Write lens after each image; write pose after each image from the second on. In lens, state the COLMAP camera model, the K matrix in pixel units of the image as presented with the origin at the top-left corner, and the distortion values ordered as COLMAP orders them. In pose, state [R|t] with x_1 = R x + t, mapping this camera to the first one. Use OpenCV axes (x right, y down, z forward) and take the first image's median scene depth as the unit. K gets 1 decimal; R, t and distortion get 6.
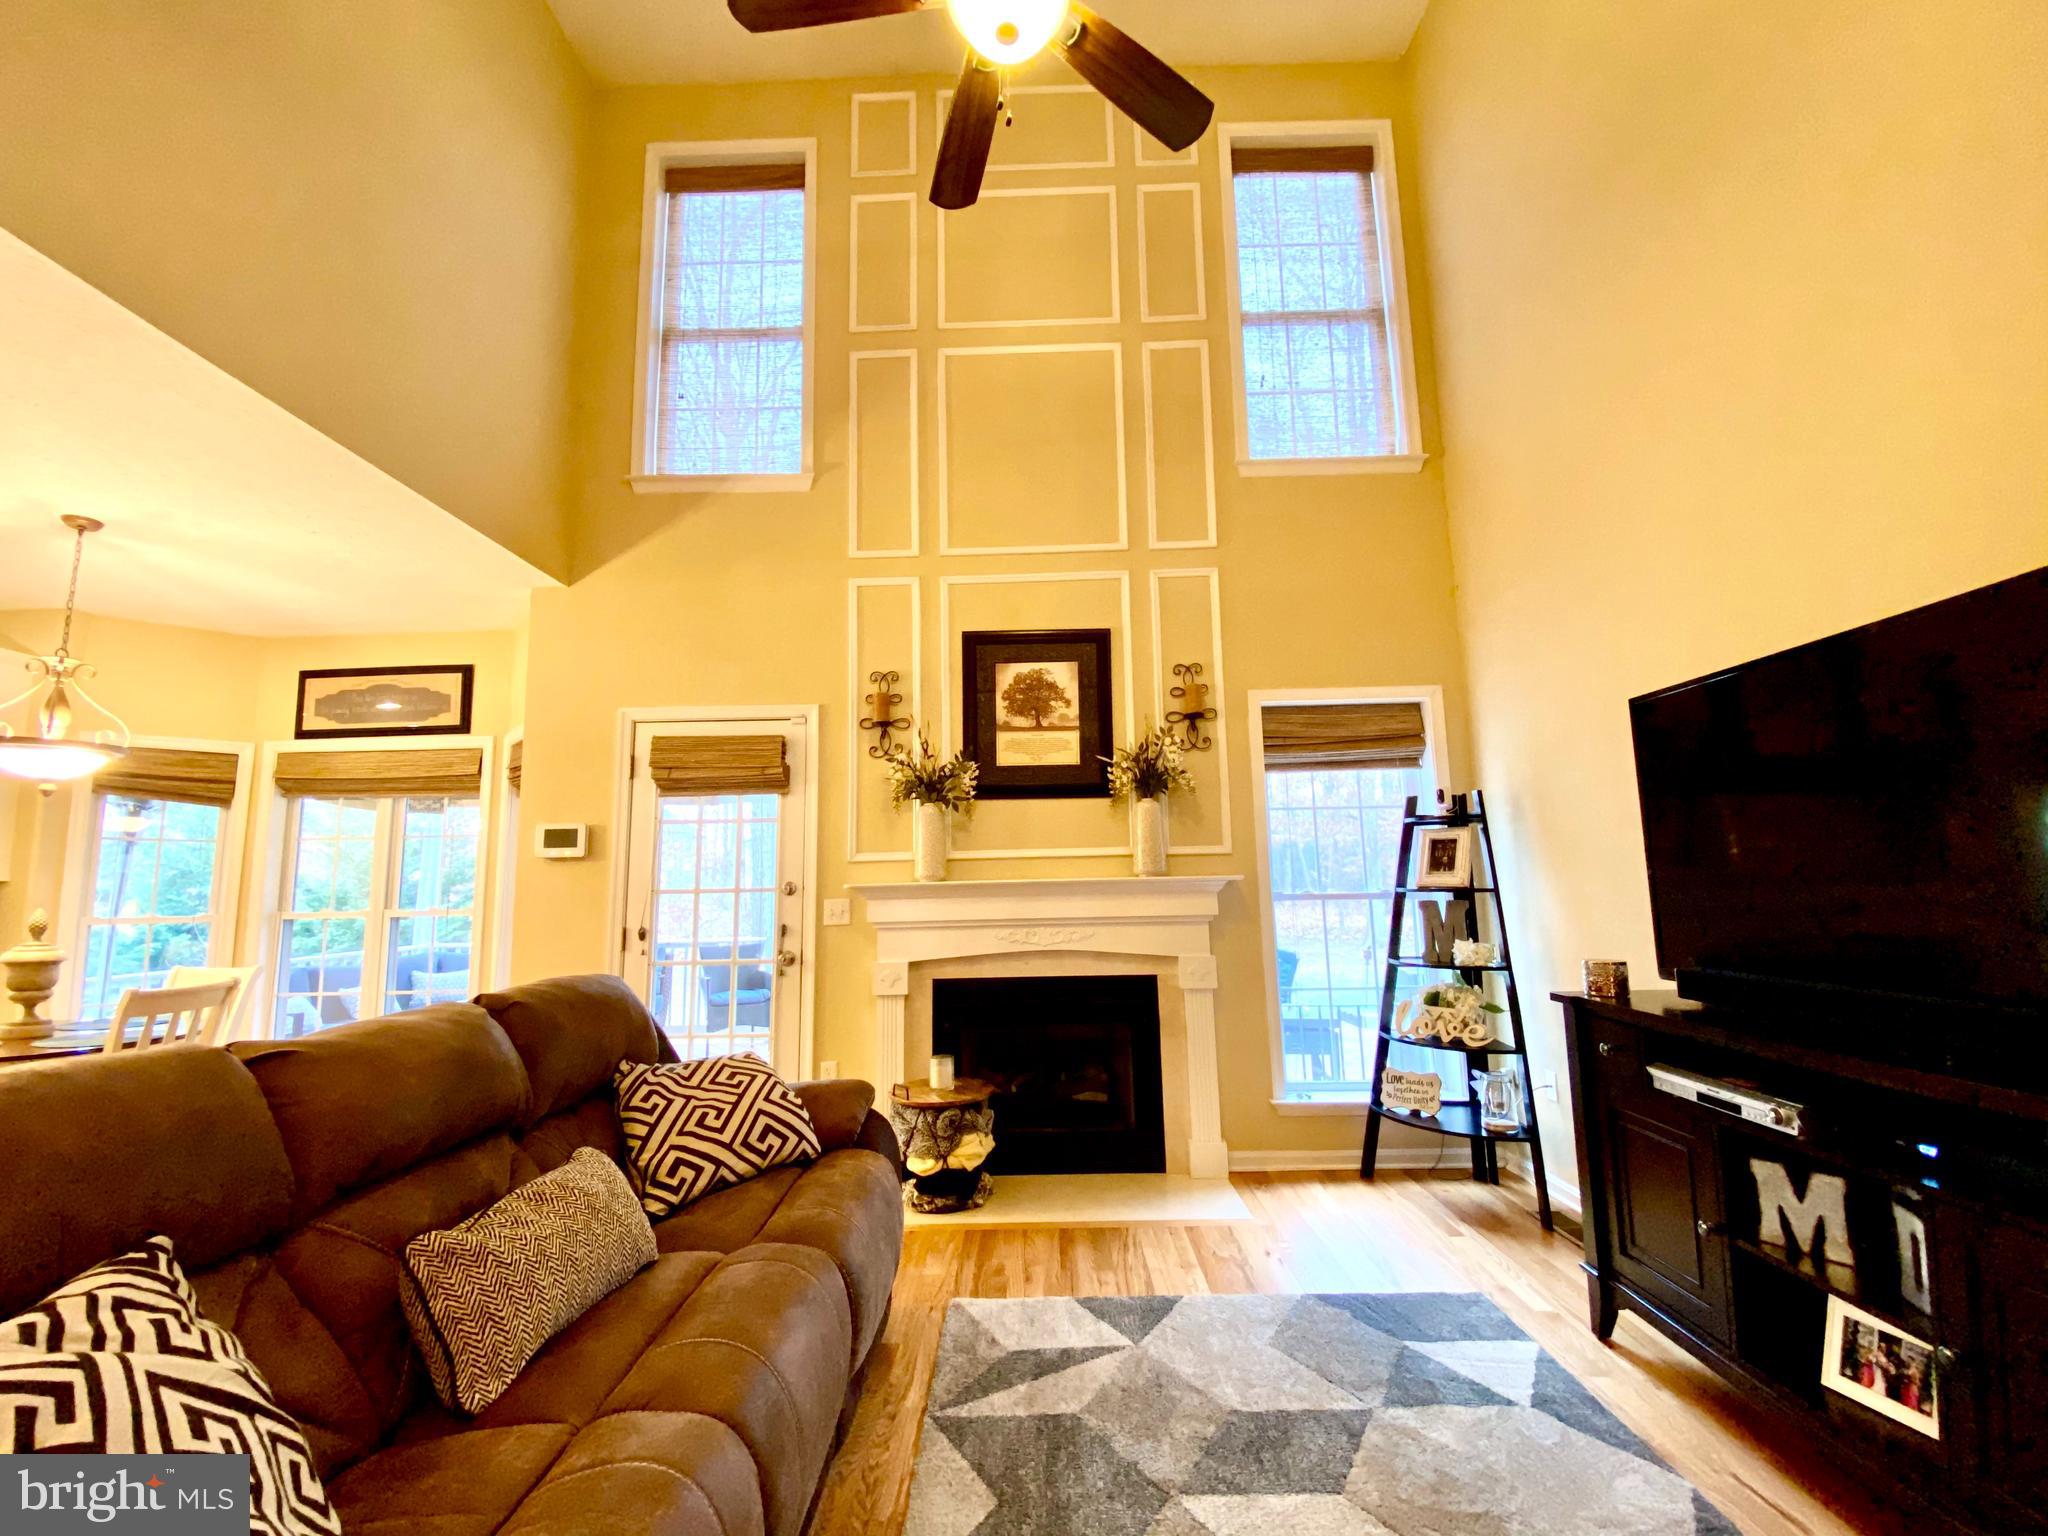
lens RADIAL K [[827.4, 0, 1020.1], [0, 827.4, 776.6], [0, 0, 1]] dist [0.026575, -0.024099]
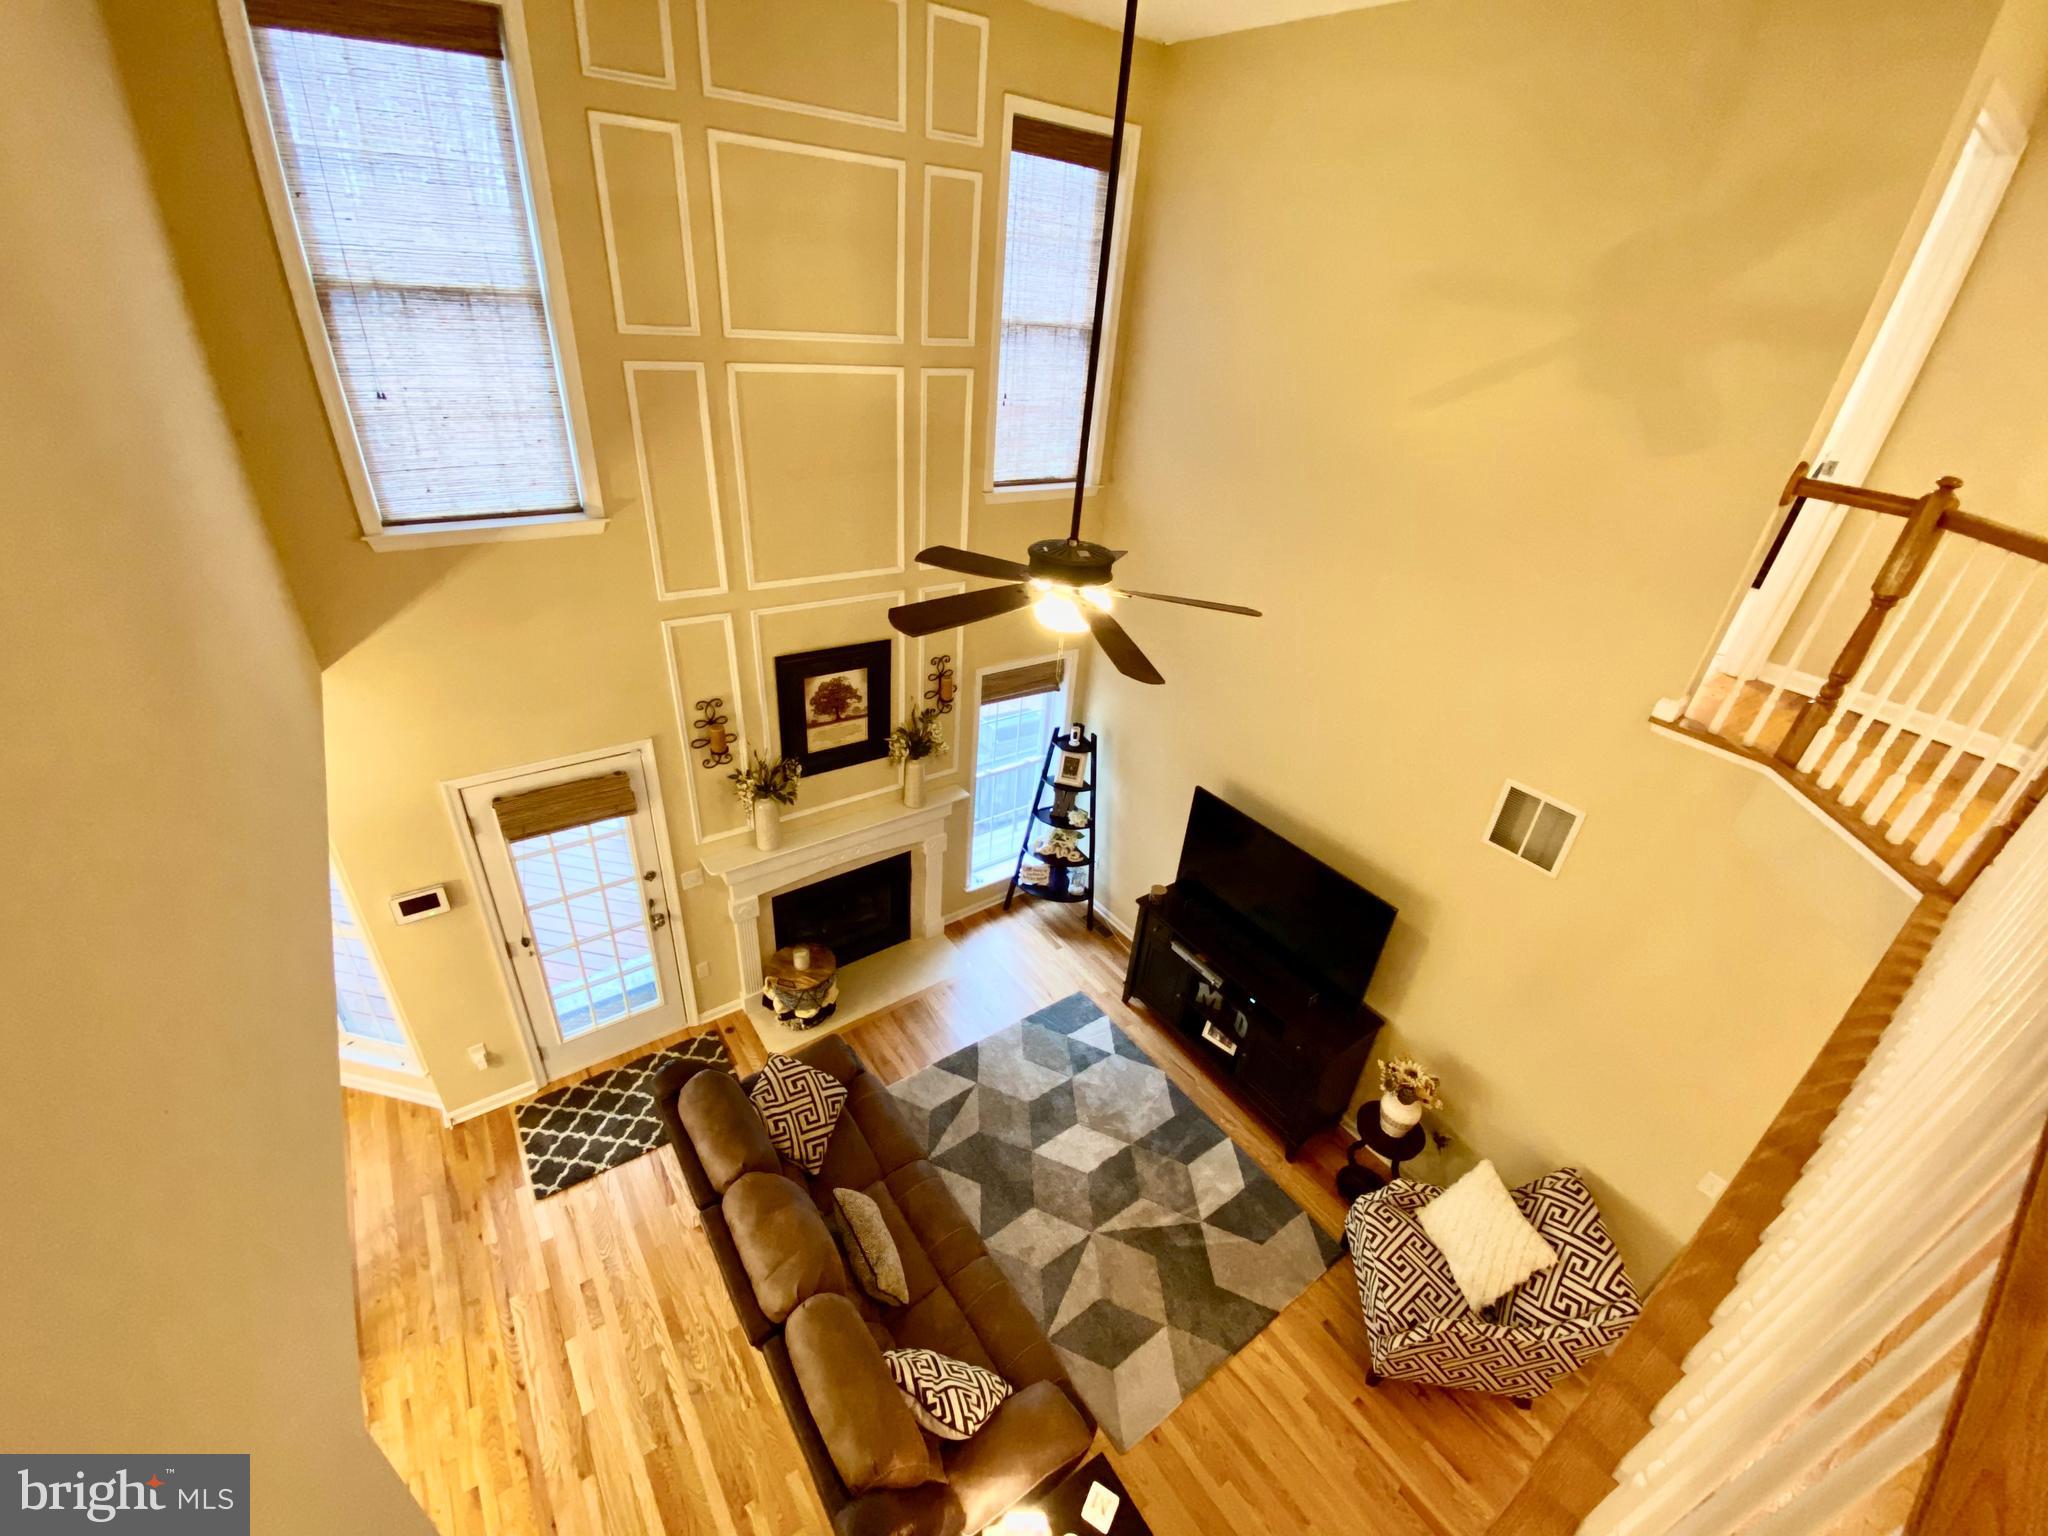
lens RADIAL K [[832.1, 0, 1020.6], [0, 832.1, 774.4], [0, 0, 1]] dist [0.065161, -0.046086]
pose [[0.796311, -0.237280, 0.556405, -0.502342], [-0.163693, 0.800994, 0.575858, -0.798156], [-0.582317, -0.549642, 0.599000, 0.006475]]
